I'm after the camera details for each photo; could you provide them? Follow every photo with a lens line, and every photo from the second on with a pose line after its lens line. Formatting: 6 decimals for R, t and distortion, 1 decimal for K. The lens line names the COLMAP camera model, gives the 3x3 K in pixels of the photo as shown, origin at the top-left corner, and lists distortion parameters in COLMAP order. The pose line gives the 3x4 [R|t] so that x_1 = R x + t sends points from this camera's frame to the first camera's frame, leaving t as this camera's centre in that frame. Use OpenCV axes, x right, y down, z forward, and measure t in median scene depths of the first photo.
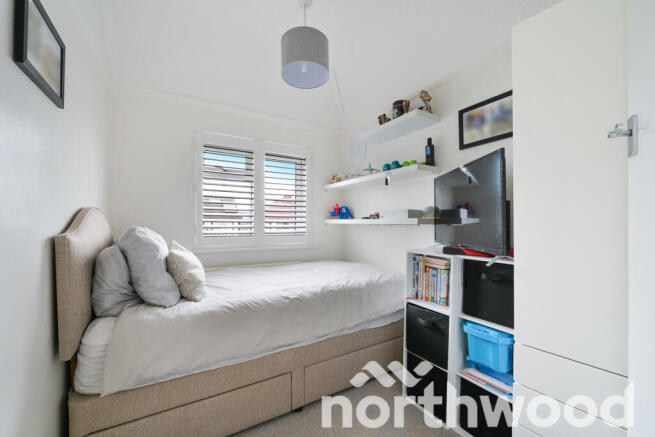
lens RADIAL K [[263.4, 0, 326.1], [0, 263.4, 220.9], [0, 0, 1]] dist [0.000830, -0.000289]
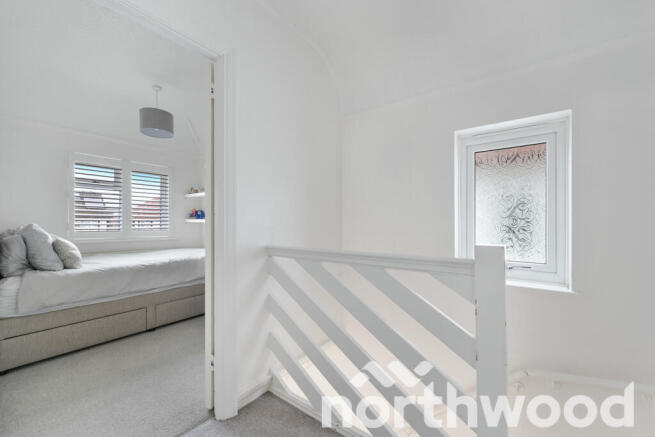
lens RADIAL K [[263.4, 0, 329.5], [0, 263.4, 222.5], [0, 0, 1]] dist [0.000830, -0.000289]
pose [[0.925646, 0.006486, 0.378336, 0.317405], [-0.009659, 0.999932, 0.006488, -0.009226], [-0.378268, -0.009660, 0.925646, -1.034714]]
